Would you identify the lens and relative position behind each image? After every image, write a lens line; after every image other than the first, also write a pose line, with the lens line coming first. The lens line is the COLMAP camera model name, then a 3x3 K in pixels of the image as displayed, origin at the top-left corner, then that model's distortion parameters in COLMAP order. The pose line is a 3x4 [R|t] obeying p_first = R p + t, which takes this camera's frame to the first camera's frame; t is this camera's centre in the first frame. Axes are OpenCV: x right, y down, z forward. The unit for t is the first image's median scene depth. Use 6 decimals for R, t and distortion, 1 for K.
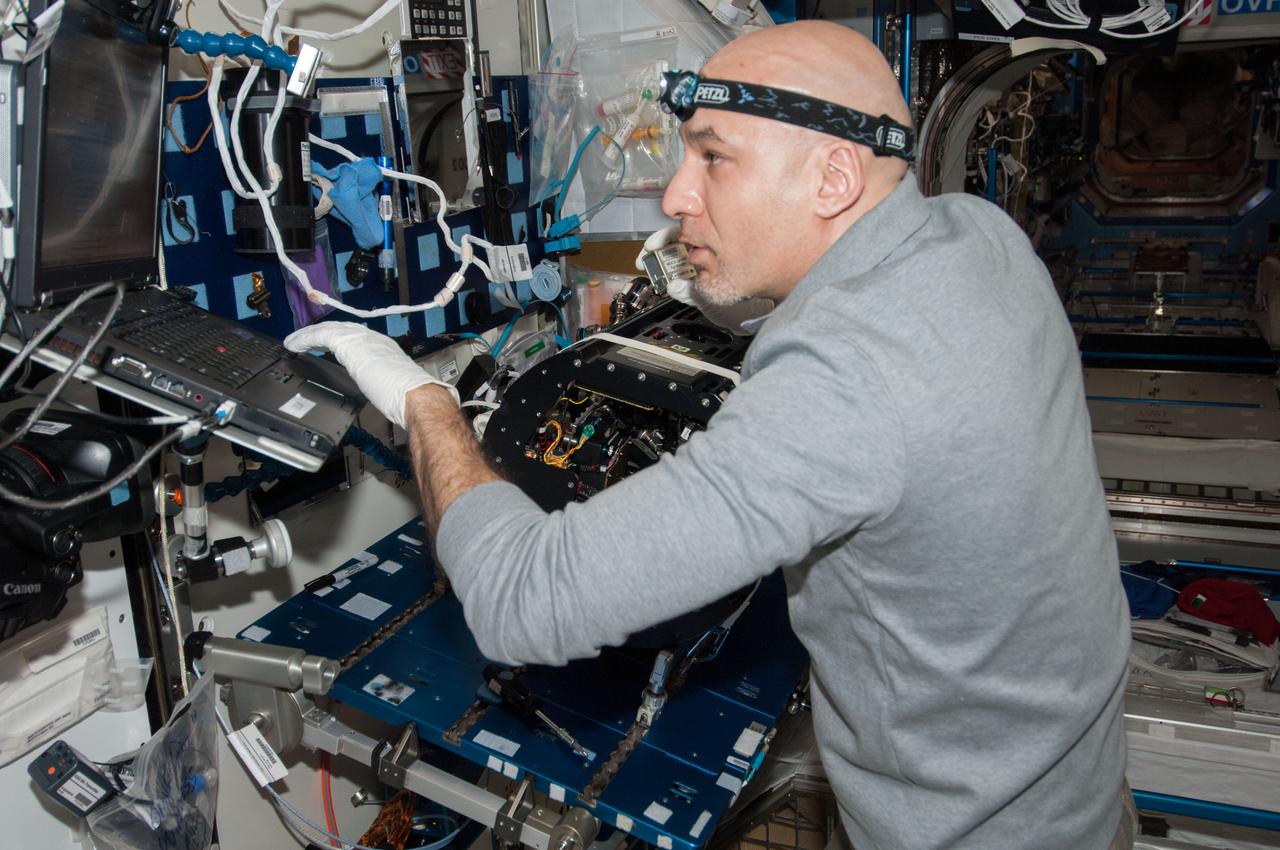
lens RADIAL K [[1242.2, 0, 641.1], [0, 1242.2, 428.1], [0, 0, 1]] dist [0.035592, 0.000000]
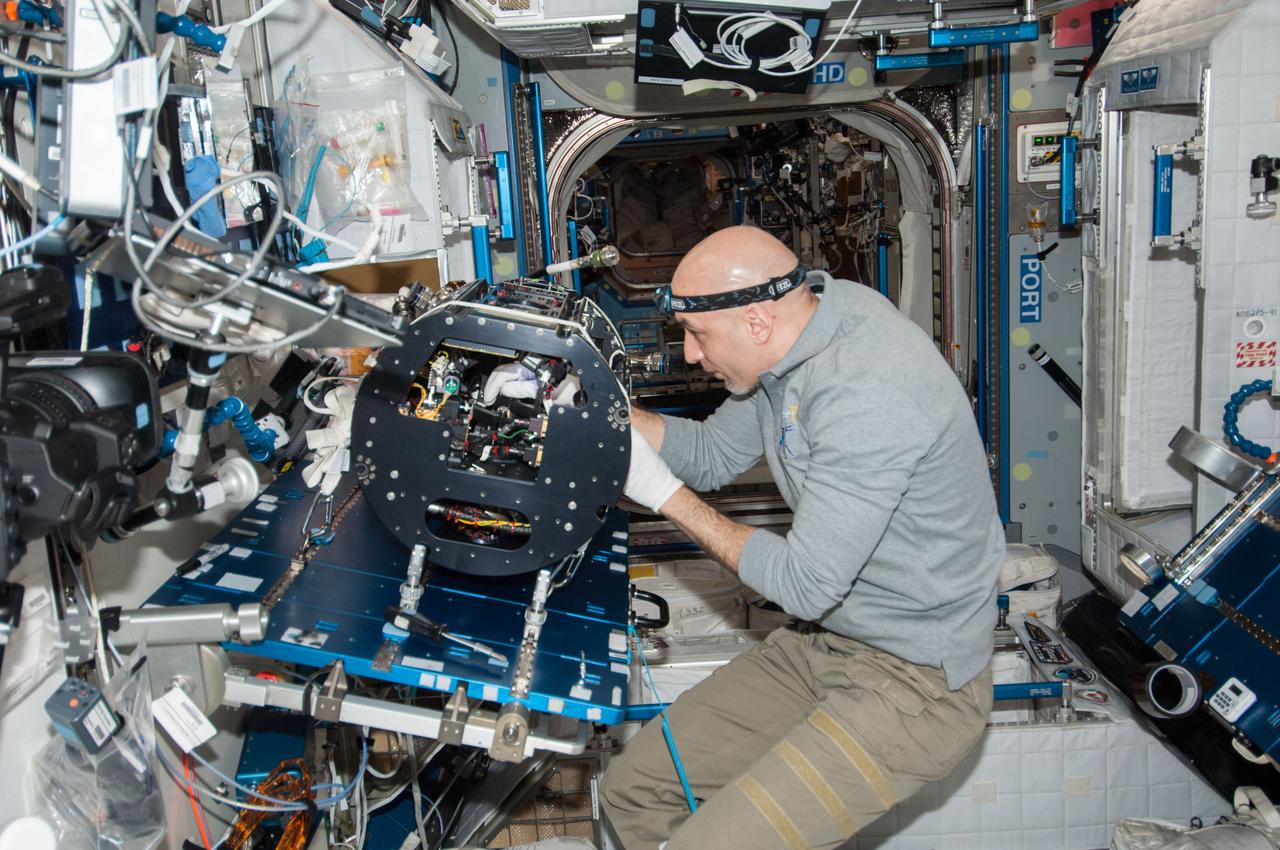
lens RADIAL K [[1242.2, 0, 638.9], [0, 1242.2, 422.9], [0, 0, 1]] dist [0.035592, 0.000000]
pose [[0.923800, -0.090122, 0.372118, -0.316068], [0.124968, 0.989649, -0.070558, 0.138836], [-0.361907, 0.111685, 0.925500, -0.099872]]
